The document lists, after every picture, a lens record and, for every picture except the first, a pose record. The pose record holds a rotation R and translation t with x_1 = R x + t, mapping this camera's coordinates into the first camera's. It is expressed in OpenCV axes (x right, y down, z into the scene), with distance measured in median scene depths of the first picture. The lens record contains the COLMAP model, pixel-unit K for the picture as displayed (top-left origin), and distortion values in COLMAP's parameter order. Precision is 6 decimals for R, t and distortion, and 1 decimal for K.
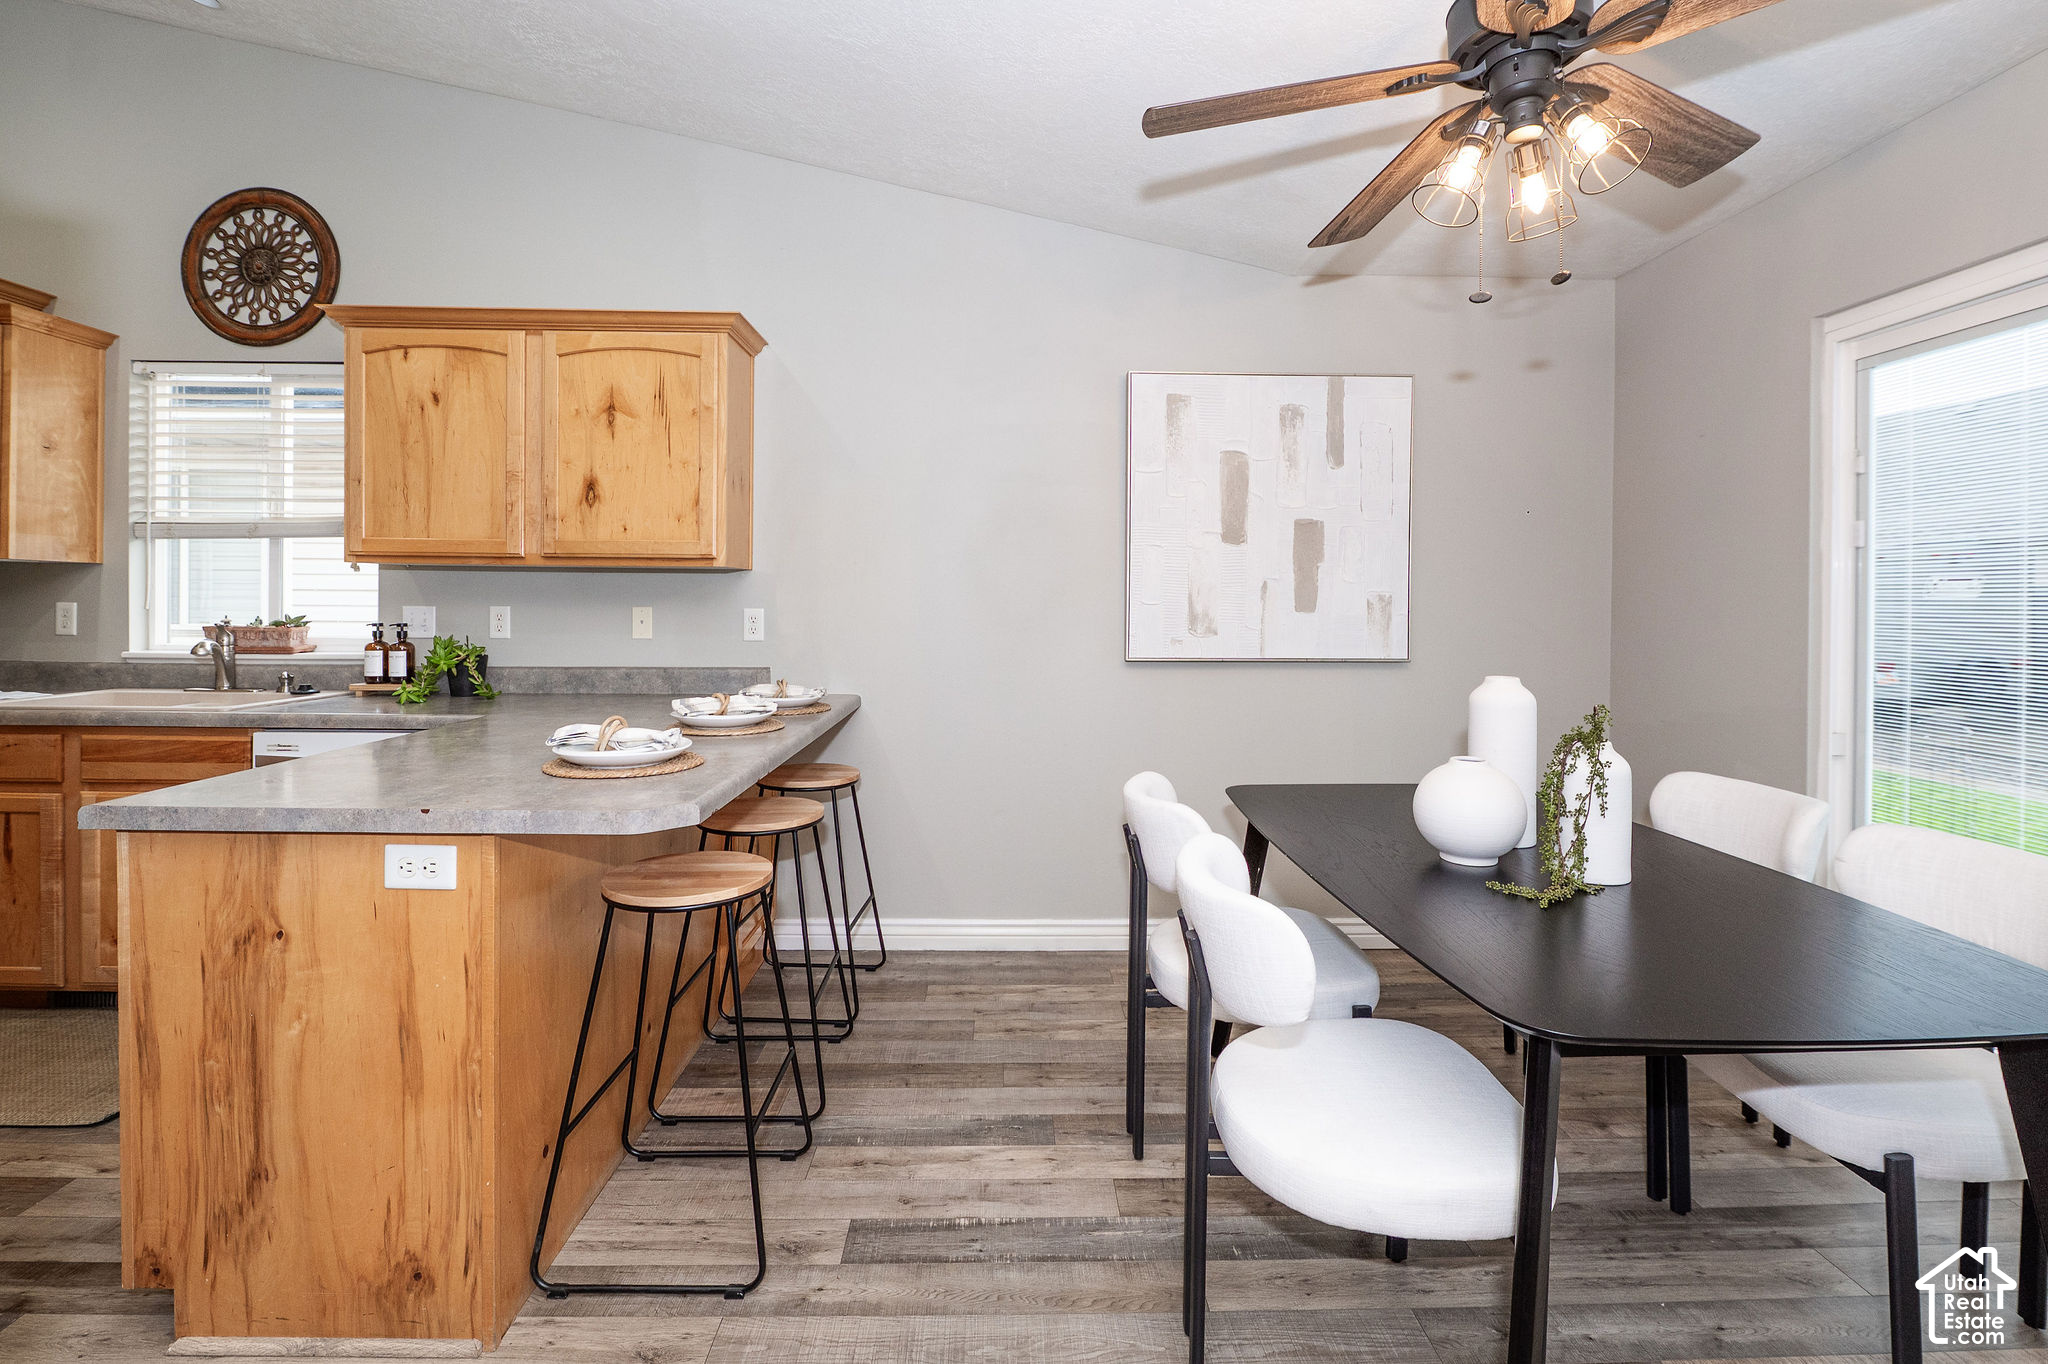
lens RADIAL K [[893.2, 0, 1034.5], [0, 893.2, 605.8], [0, 0, 1]] dist [-0.002121, -0.003522]
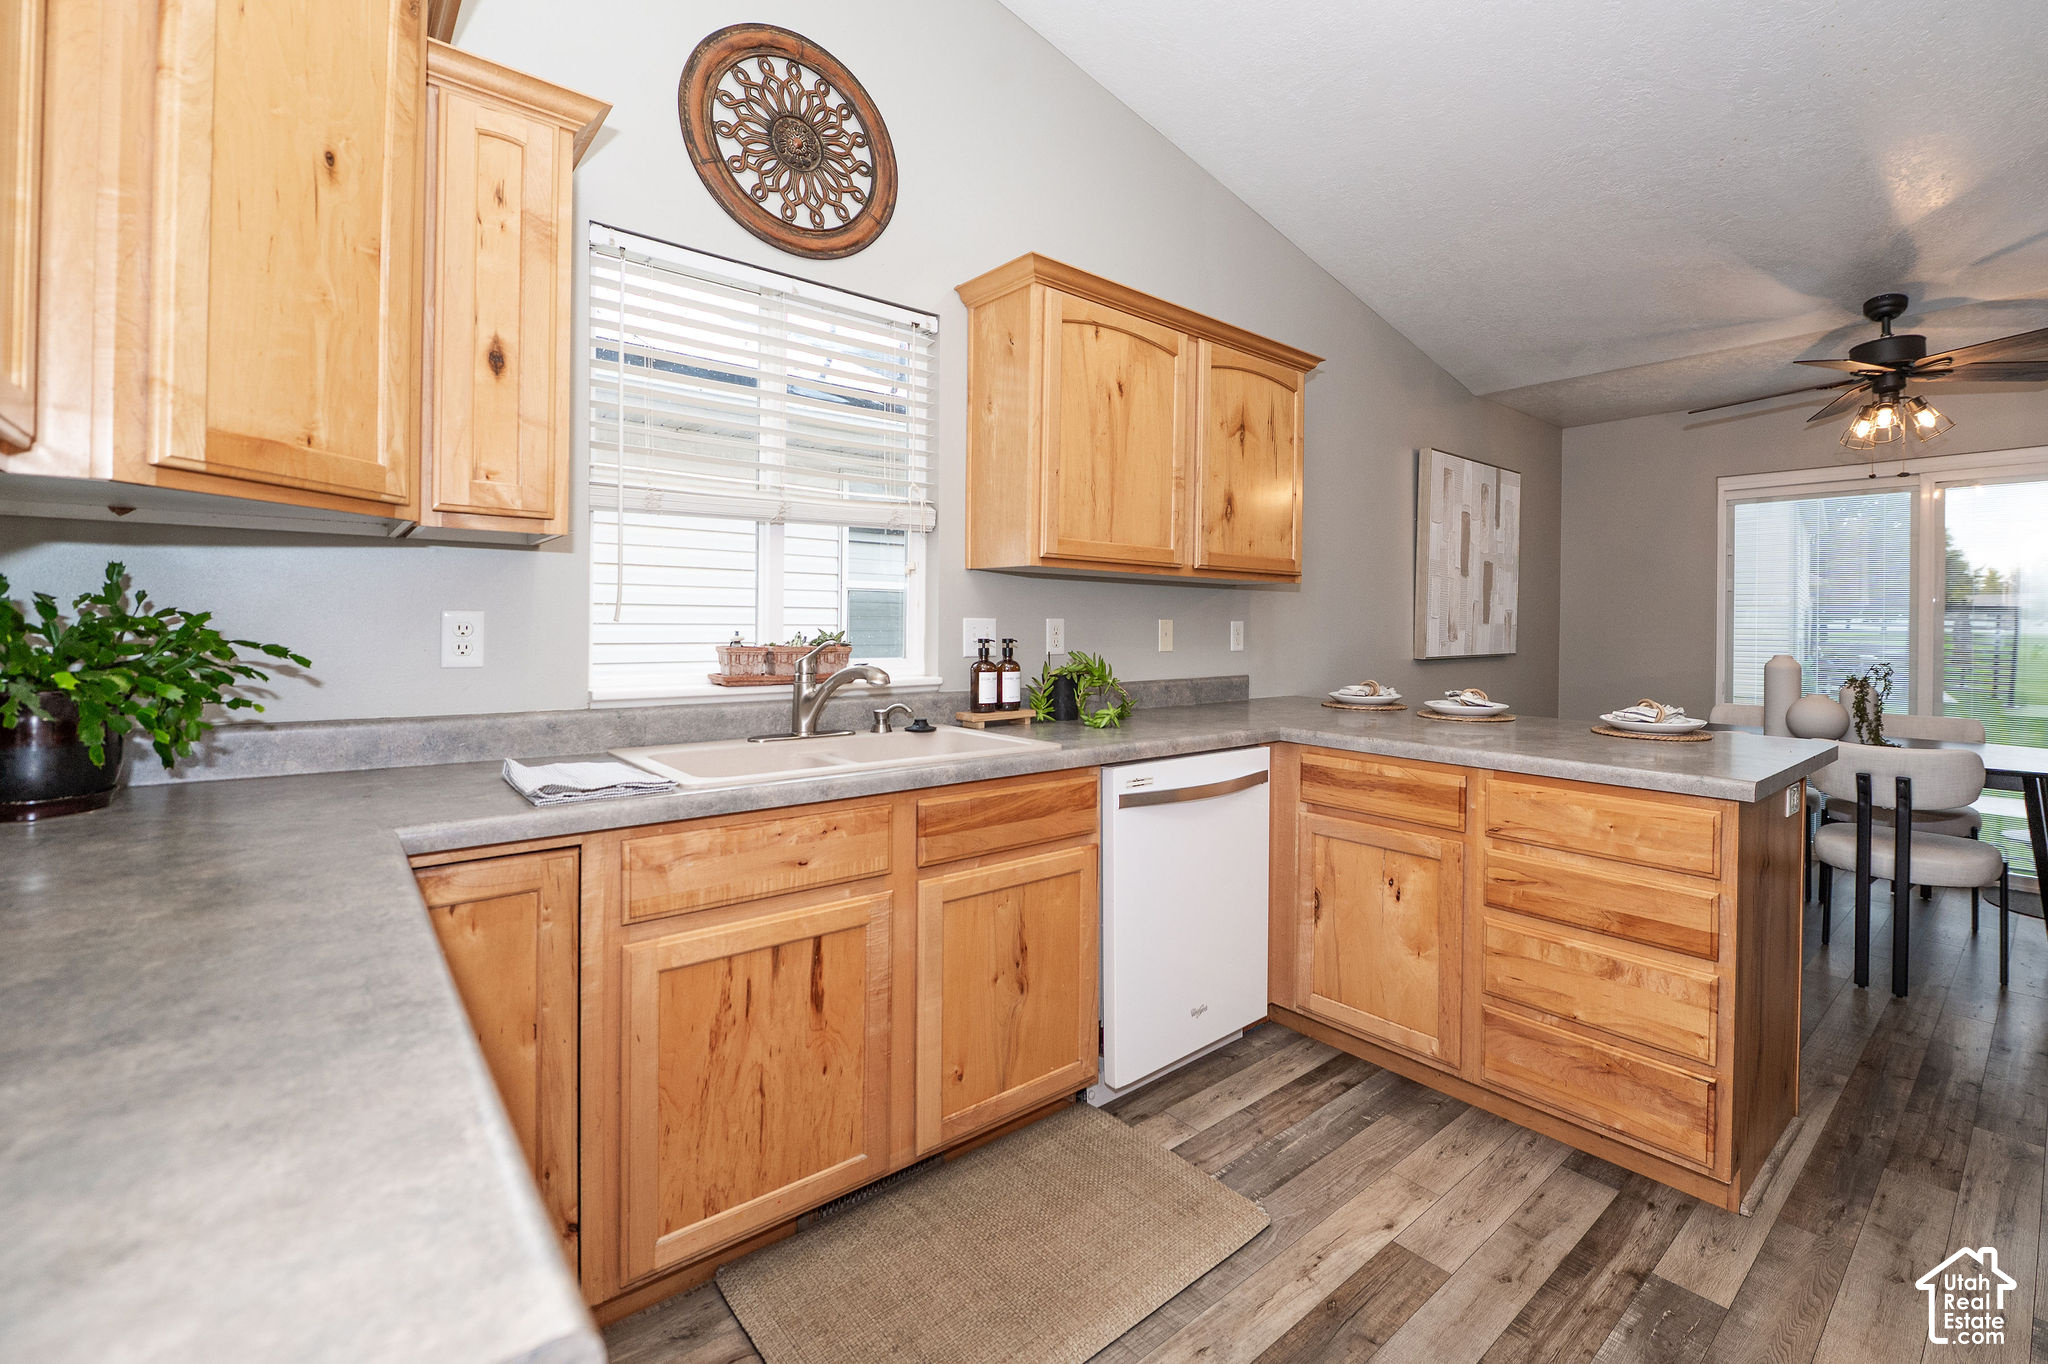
lens RADIAL K [[847.7, 0, 1160.2], [0, 847.7, 621.5], [0, 0, 1]] dist [-0.007650, -0.000215]
pose [[0.760334, -0.000546, 0.649532, -1.118892], [-0.001343, 0.999996, 0.002412, 0.001489], [-0.649531, -0.002706, 0.760330, 0.298481]]
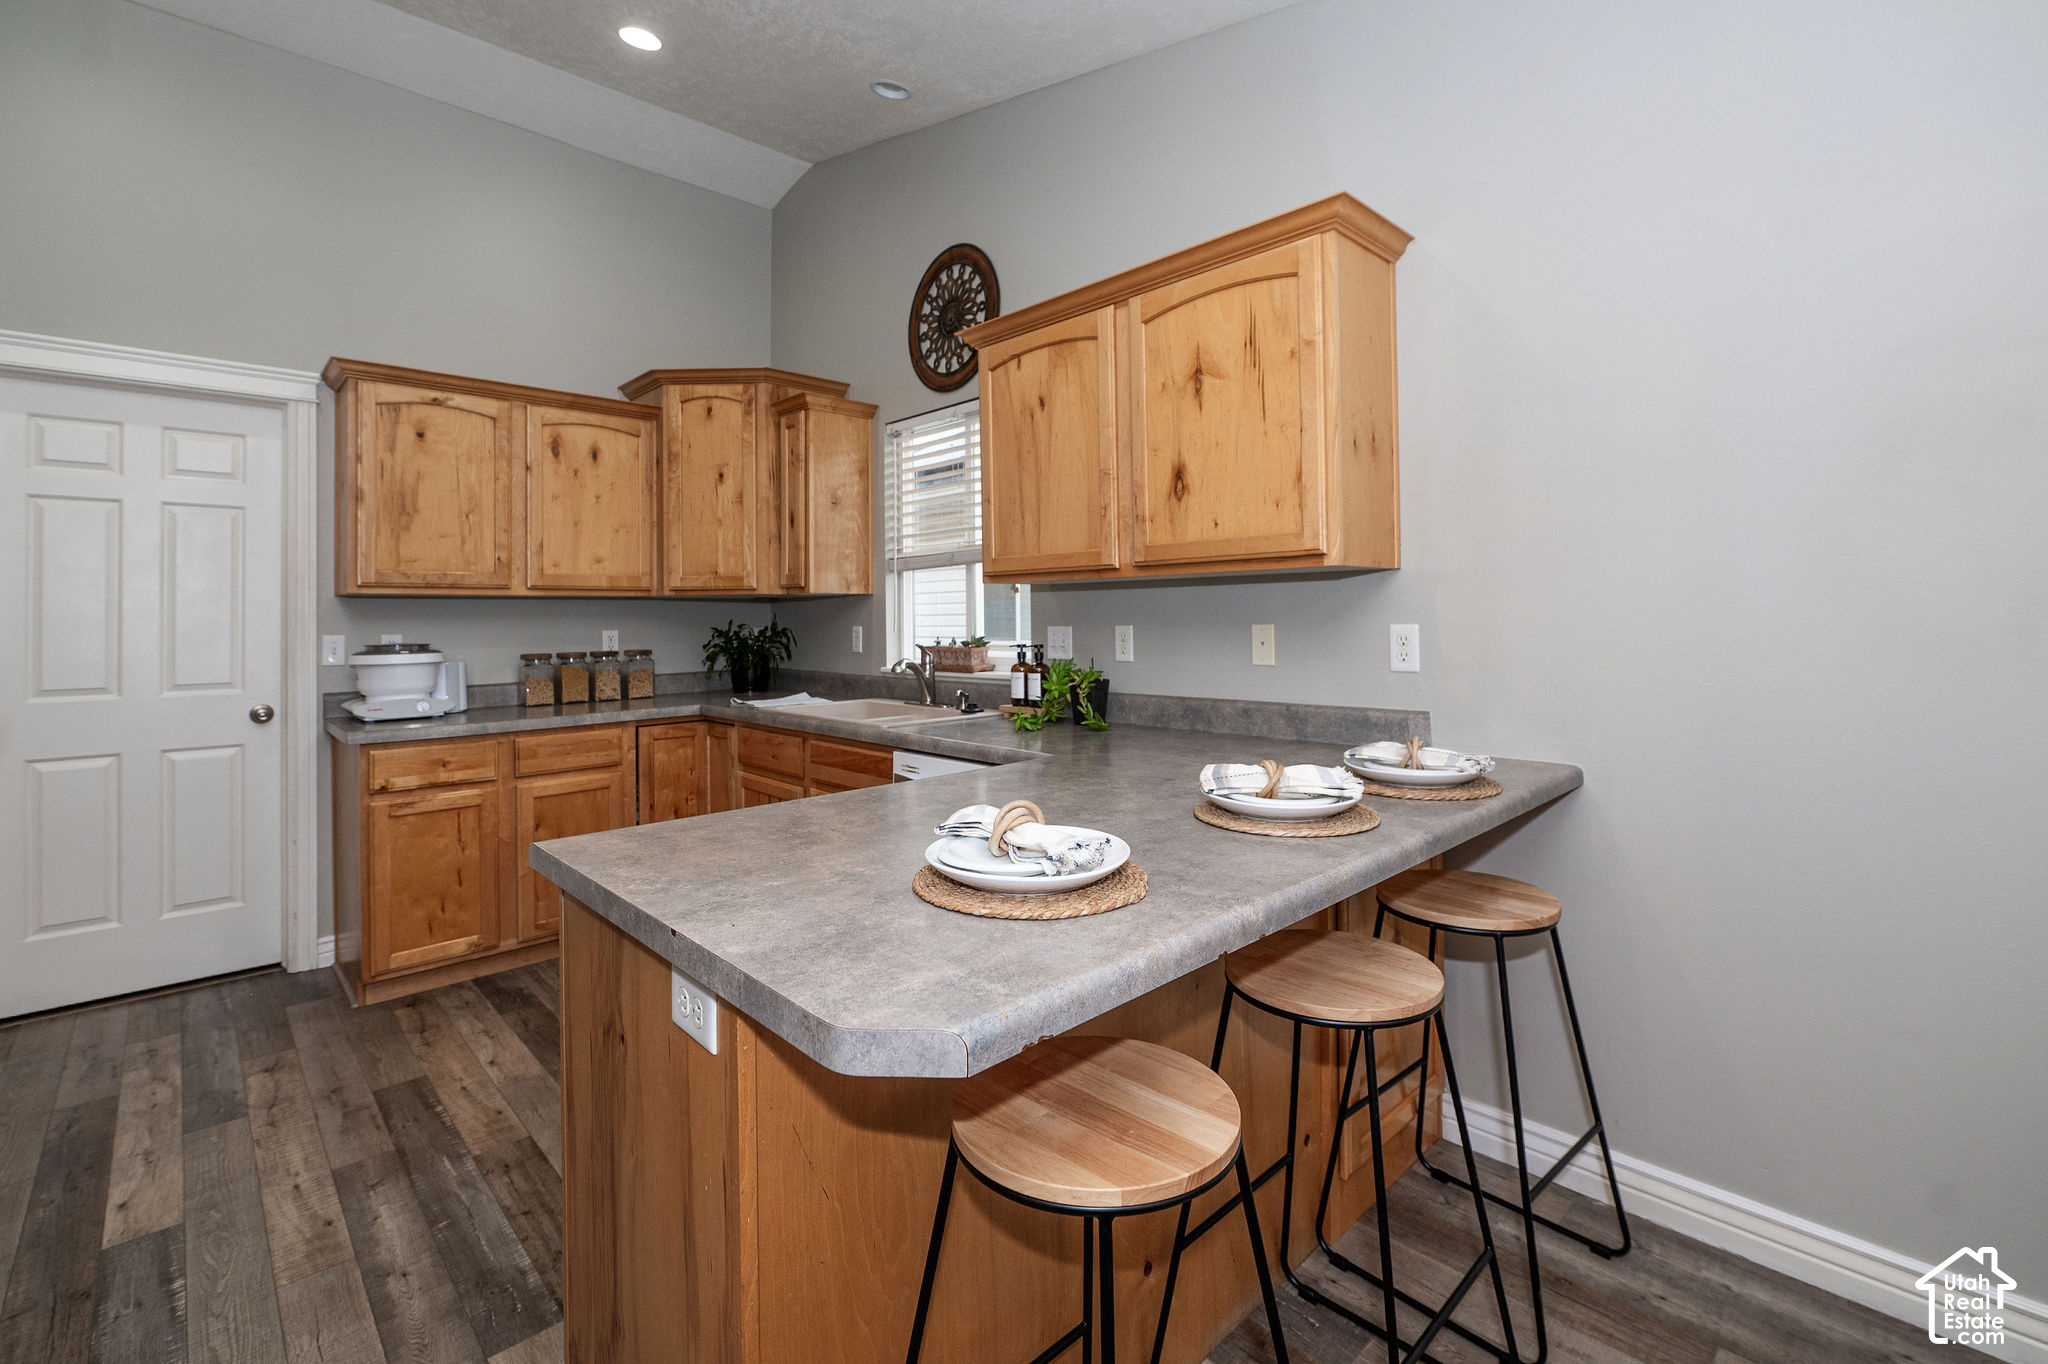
lens RADIAL K [[893.2, 0, 1034.5], [0, 893.2, 605.8], [0, 0, 1]] dist [-0.002121, -0.003522]
pose [[0.671027, -0.026856, -0.740947, 0.006268], [0.014515, 0.999628, -0.023087, 0.000073], [0.741291, 0.004737, 0.671167, 0.345857]]
